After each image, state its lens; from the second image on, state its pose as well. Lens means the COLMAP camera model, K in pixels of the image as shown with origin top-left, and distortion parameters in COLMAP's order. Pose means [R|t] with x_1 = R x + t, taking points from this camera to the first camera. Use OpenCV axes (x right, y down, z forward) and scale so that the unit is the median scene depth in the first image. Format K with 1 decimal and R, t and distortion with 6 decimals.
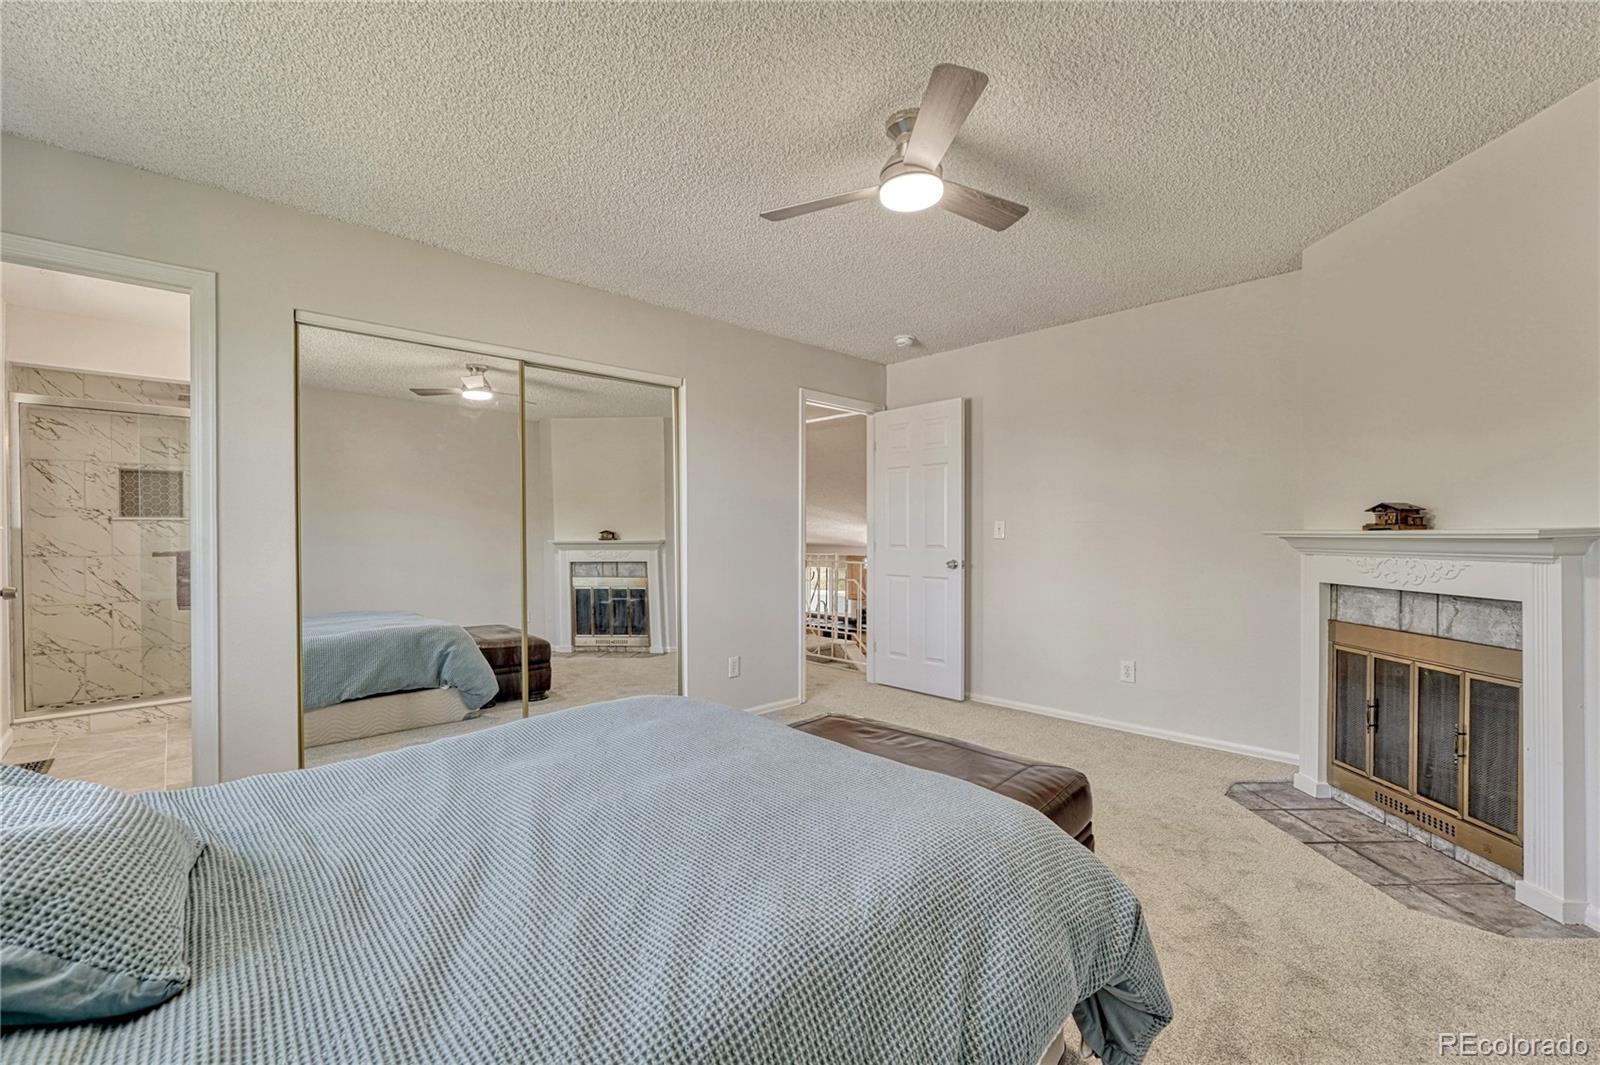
lens RADIAL K [[662.5, 0, 800.0], [0, 662.5, 532.5], [0, 0, 1]] dist [0.000662, 0.000788]
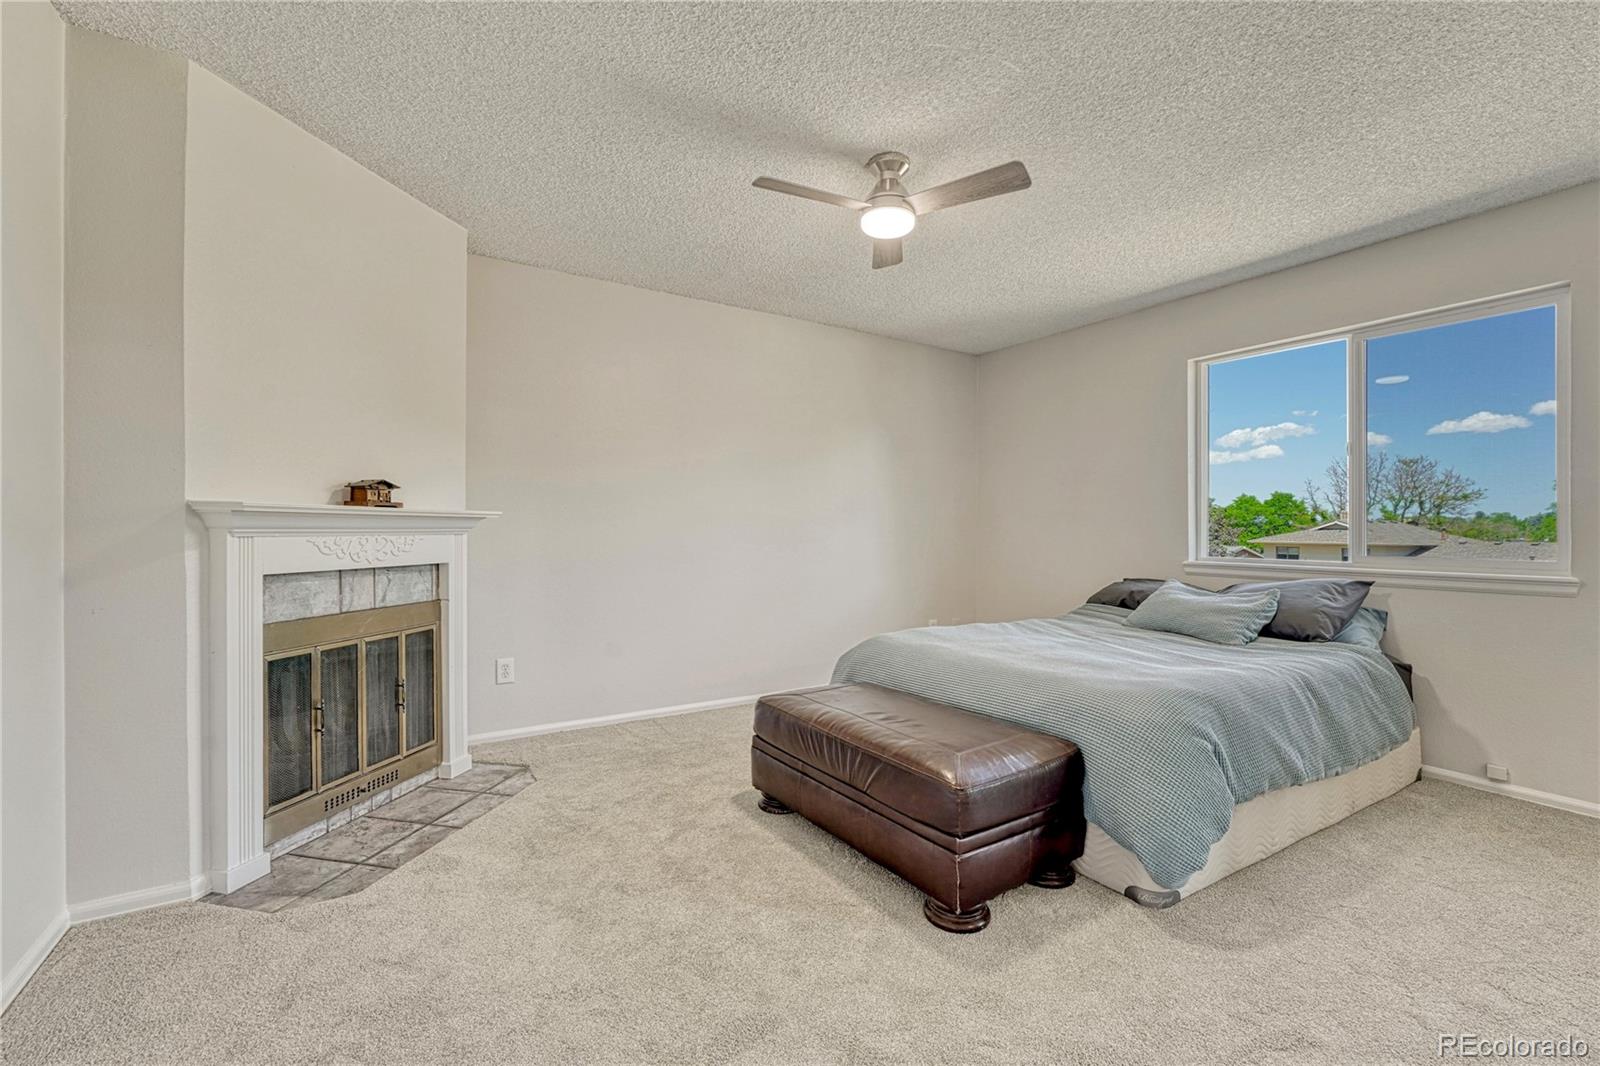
lens RADIAL K [[687.6, 0, 796.9], [0, 687.6, 517.7], [0, 0, 1]] dist [-0.010046, -0.000074]
pose [[-0.980082, 0.005179, 0.198525, 0.064936], [0.001573, 0.999831, -0.018318, 0.027957], [-0.198586, -0.017641, -0.979925, 1.675289]]
